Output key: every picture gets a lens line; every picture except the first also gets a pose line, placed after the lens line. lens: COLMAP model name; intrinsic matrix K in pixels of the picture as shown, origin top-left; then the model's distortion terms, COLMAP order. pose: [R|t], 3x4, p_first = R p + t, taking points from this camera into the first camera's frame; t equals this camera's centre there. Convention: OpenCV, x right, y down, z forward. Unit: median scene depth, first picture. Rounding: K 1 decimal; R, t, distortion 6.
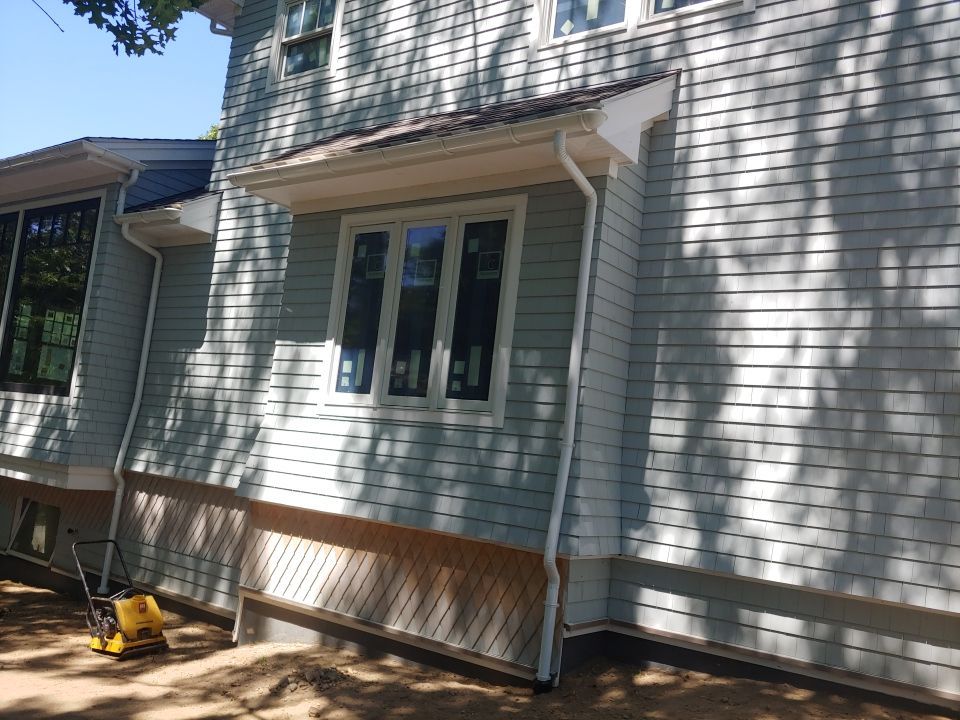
lens RADIAL K [[857.6, 0, 482.9], [0, 857.6, 374.0], [0, 0, 1]] dist [0.003116, -0.016178]
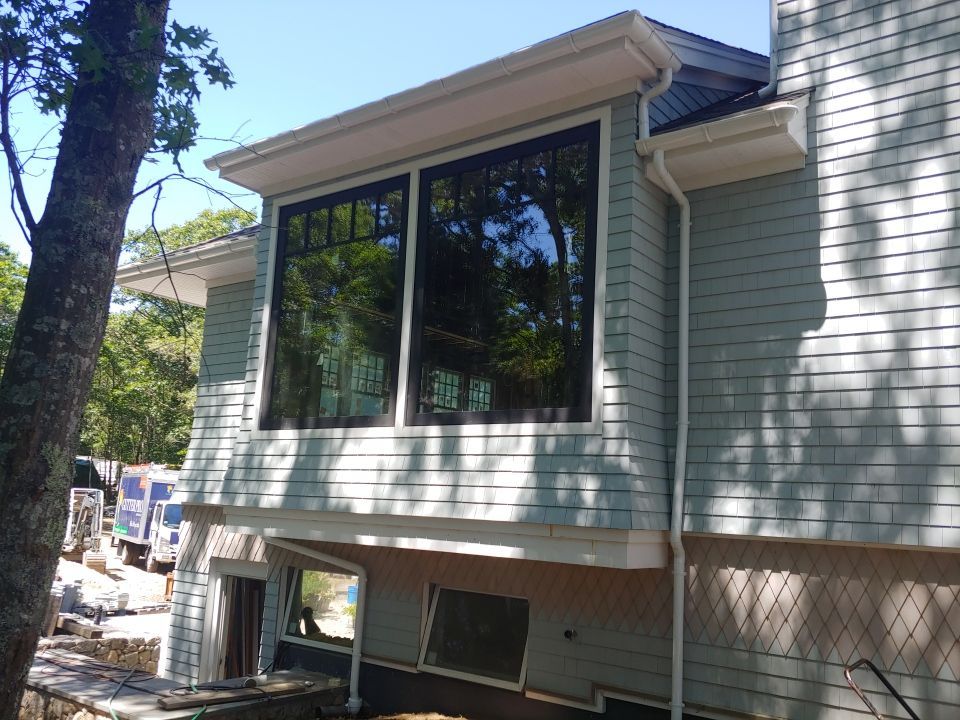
lens RADIAL K [[857.6, 0, 482.9], [0, 857.6, 374.0], [0, 0, 1]] dist [0.003116, -0.016178]
pose [[0.997779, -0.058161, -0.032479, -0.536924], [0.055786, 0.996002, -0.069766, 0.031106], [0.036407, 0.067799, 0.997035, 0.357549]]
